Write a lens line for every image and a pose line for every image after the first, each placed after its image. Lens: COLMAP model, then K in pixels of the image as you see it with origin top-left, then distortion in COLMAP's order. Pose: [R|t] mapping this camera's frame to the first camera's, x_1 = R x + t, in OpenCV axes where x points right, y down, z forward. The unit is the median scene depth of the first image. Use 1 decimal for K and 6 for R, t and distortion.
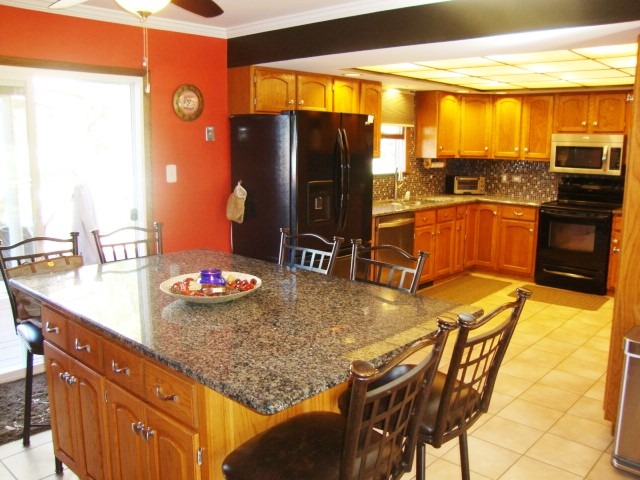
lens RADIAL K [[570.8, 0, 318.2], [0, 570.8, 240.7], [0, 0, 1]] dist [-0.179844, 0.158621]
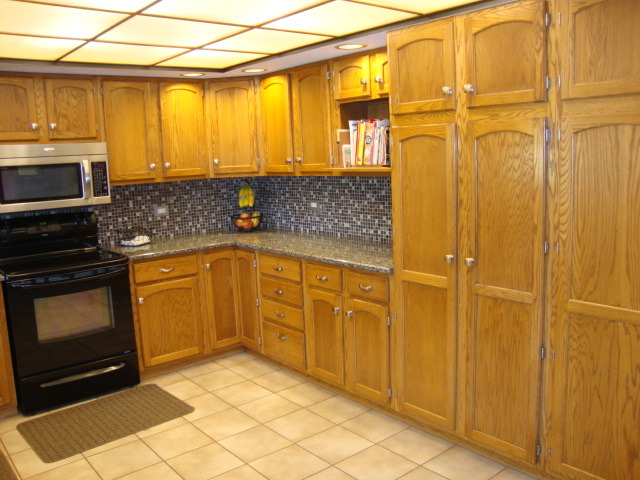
lens RADIAL K [[570.8, 0, 317.0], [0, 570.8, 240.7], [0, 0, 1]] dist [-0.179844, 0.158621]
pose [[0.128360, -0.158565, 0.978969, -0.074155], [0.209296, 0.969233, 0.129546, -0.099637], [-0.969391, 0.188266, 0.157598, 0.597503]]
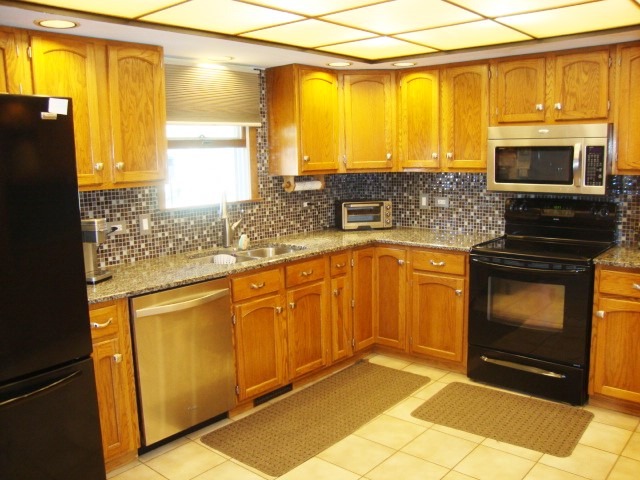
lens RADIAL K [[570.8, 0, 317.0], [0, 570.8, 240.2], [0, 0, 1]] dist [-0.179844, 0.158621]
pose [[0.999218, -0.034872, 0.018616, 0.218612], [0.035307, 0.999099, -0.023566, -0.062506], [-0.017778, 0.024205, 0.999549, 0.396535]]
